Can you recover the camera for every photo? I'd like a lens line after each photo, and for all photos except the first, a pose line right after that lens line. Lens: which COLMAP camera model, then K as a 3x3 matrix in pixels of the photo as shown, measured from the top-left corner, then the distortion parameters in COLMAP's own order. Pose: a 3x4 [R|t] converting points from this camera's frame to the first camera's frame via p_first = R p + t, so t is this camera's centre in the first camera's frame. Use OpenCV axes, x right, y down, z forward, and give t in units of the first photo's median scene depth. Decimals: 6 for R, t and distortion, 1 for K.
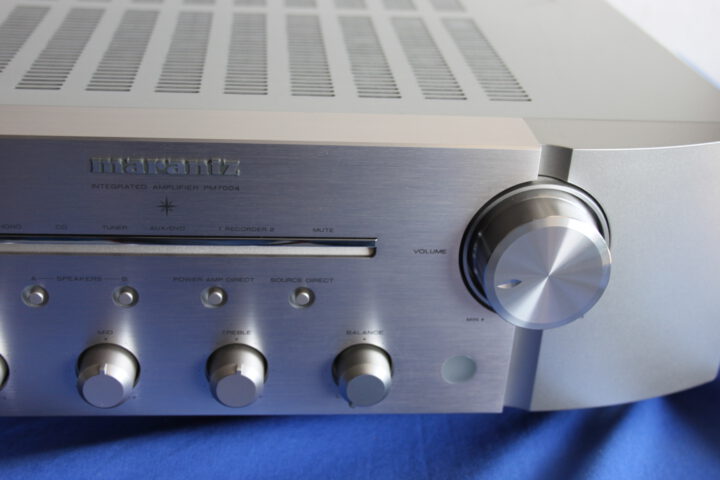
lens RADIAL K [[1026.7, 0, 360.0], [0, 1026.7, 240.0], [0, 0, 1]] dist [0.206259, 0.005461]
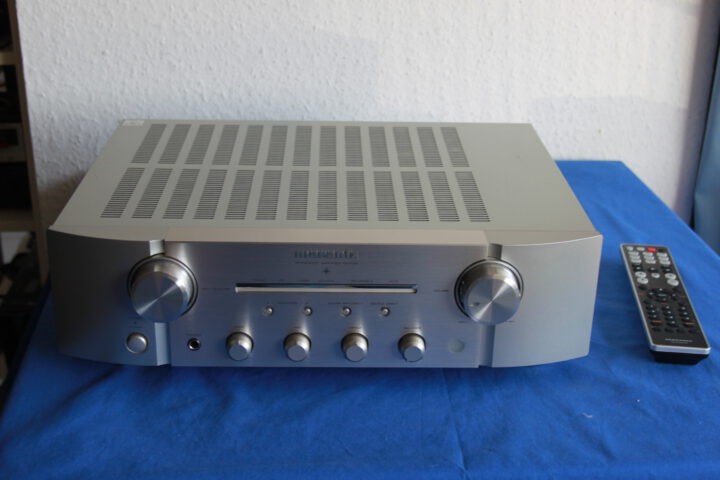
lens RADIAL K [[1041.3, 0, 360.0], [0, 1041.3, 240.0], [0, 0, 1]] dist [0.016418, 0.015103]
pose [[0.997847, -0.006493, -0.065259, 0.037667], [0.002603, 0.998224, -0.059514, 0.033266], [0.065529, 0.059216, 0.996092, -1.197308]]
